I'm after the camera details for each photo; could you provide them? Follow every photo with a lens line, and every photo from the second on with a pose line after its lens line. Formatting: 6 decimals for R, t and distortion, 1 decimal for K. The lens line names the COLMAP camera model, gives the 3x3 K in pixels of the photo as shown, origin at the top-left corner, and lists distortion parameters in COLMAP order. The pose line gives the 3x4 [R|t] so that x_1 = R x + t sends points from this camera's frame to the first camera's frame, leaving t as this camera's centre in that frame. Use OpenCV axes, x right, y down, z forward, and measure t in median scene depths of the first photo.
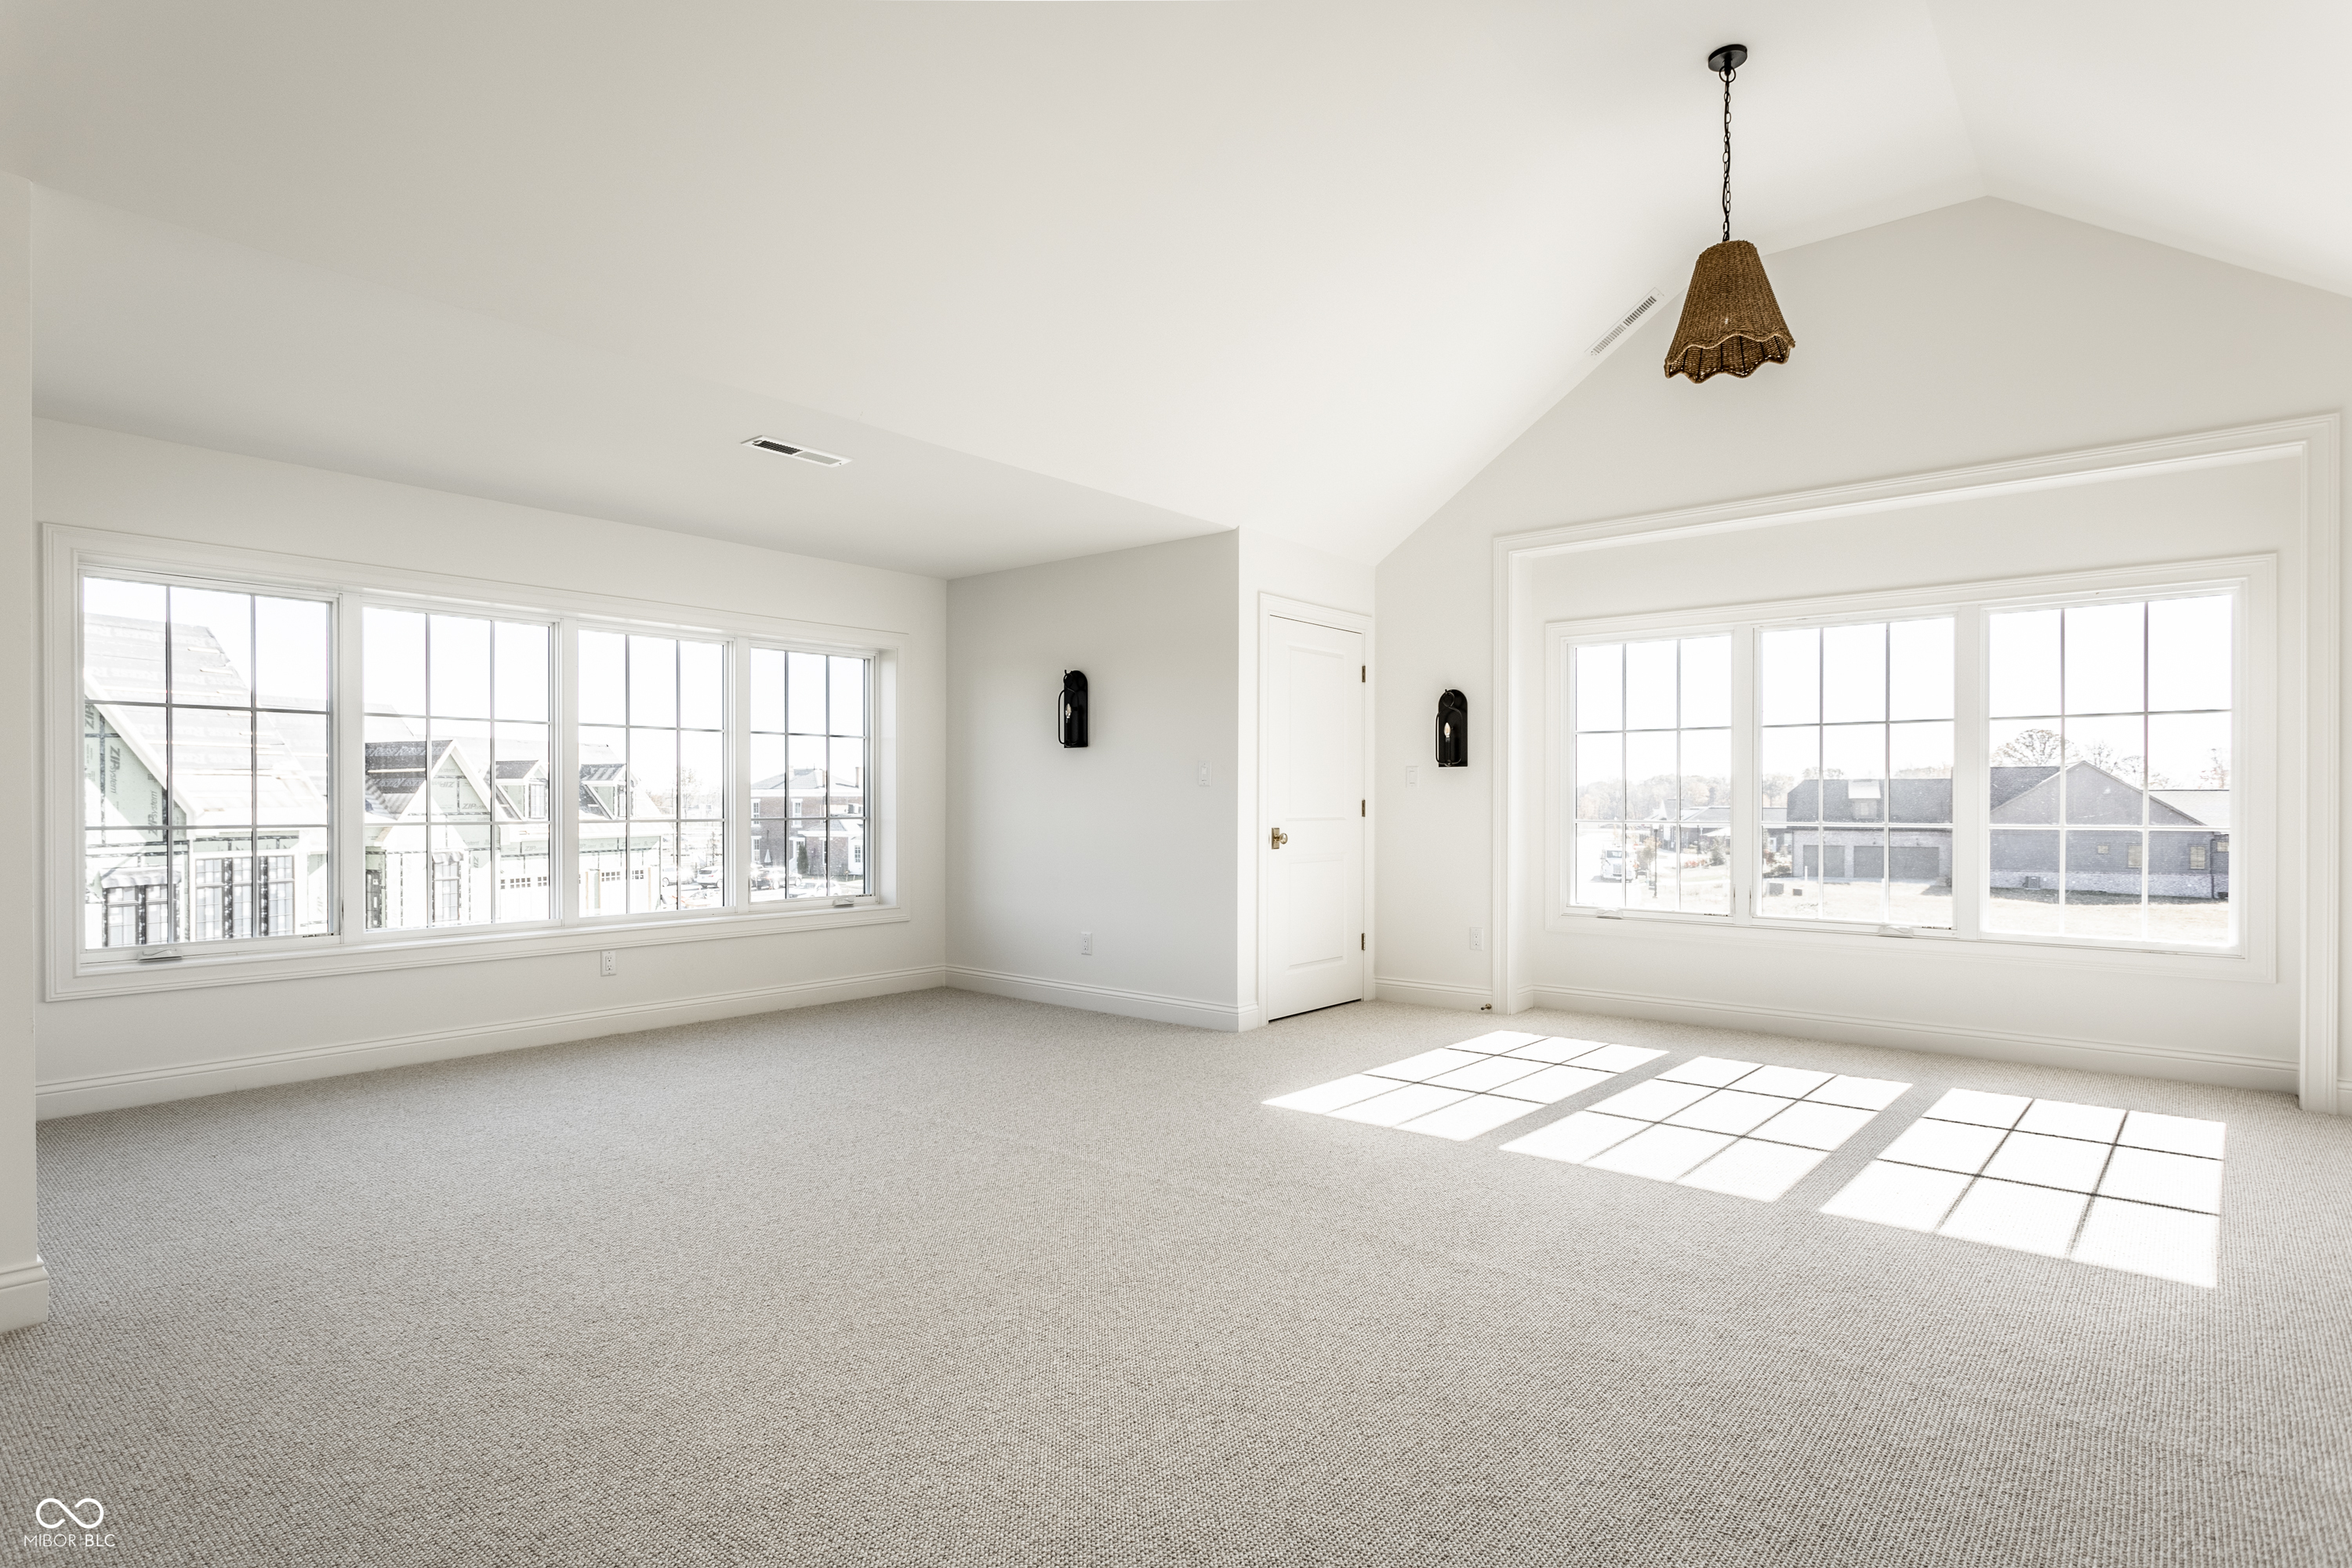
lens RADIAL K [[1210.9, 0, 1179.4], [0, 1210.9, 794.6], [0, 0, 1]] dist [-0.008815, 0.003938]
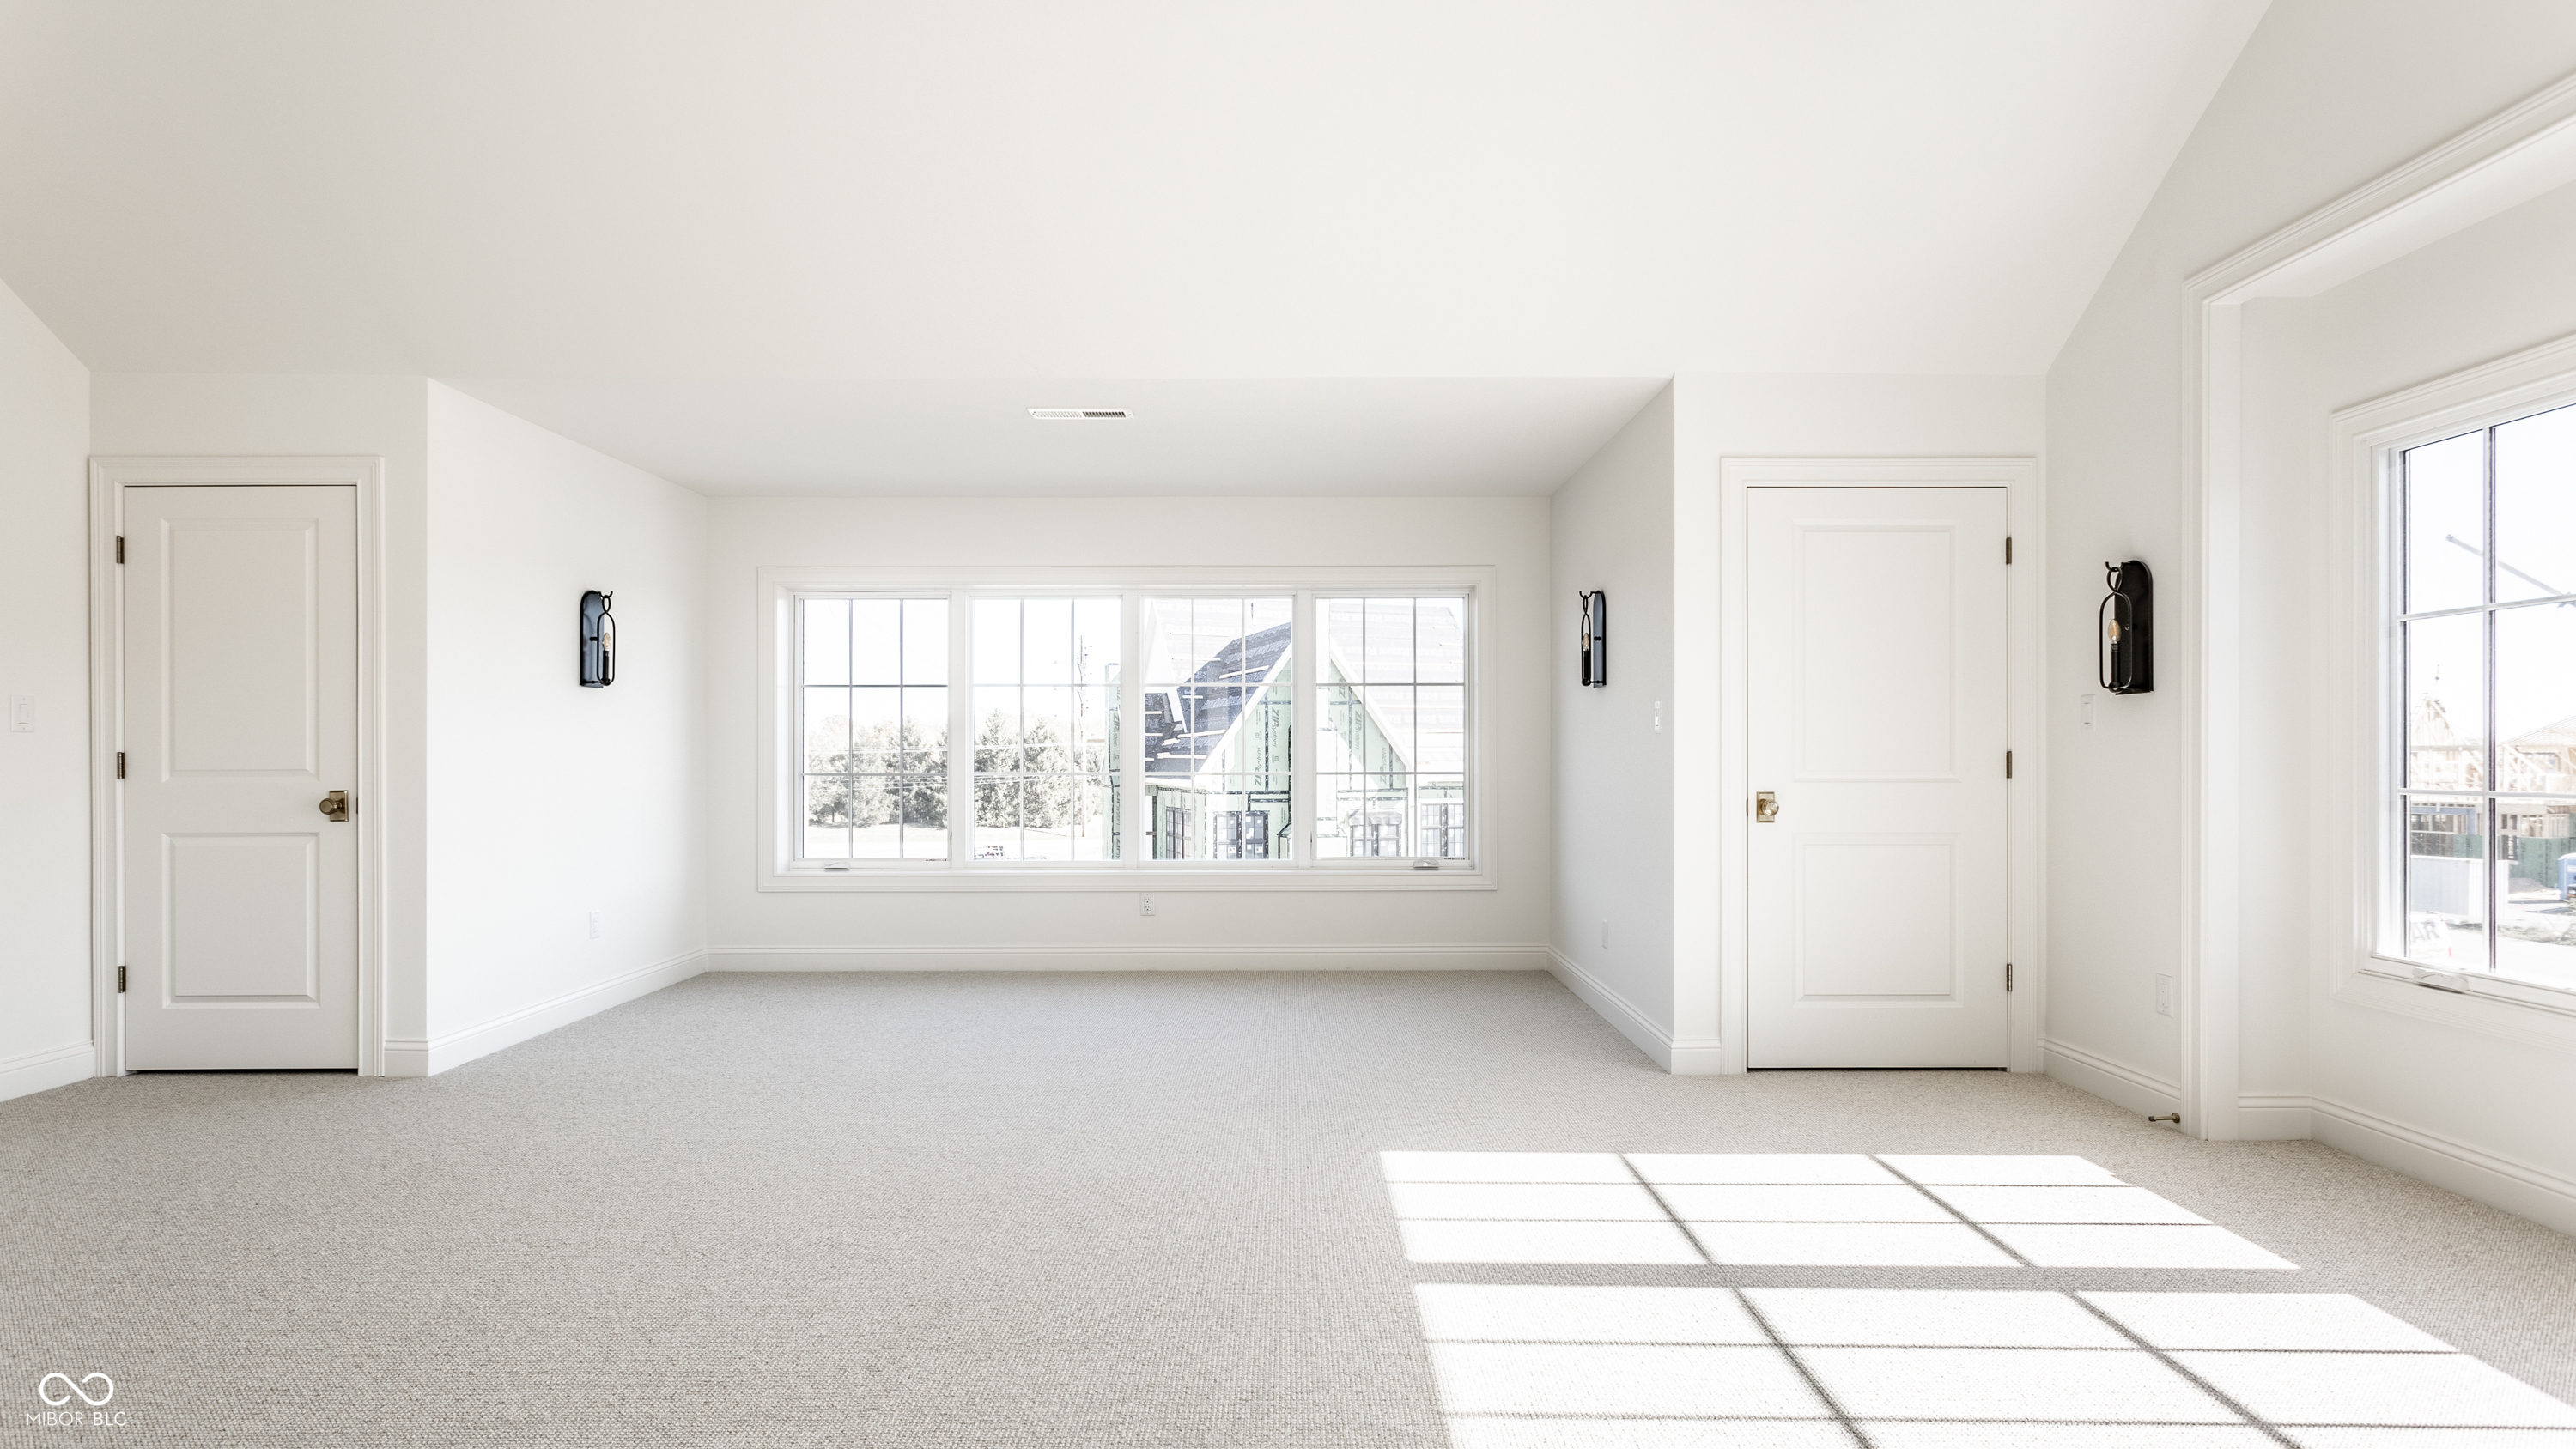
lens RADIAL K [[1316.5, 0, 1279.3], [0, 1316.5, 741.5], [0, 0, 1]] dist [-0.000234, 0.000579]
pose [[0.647538, -0.008804, -0.761983, 0.418995], [0.005244, 0.999961, -0.007098, 0.002189], [0.762015, 0.000601, 0.647559, 0.265906]]
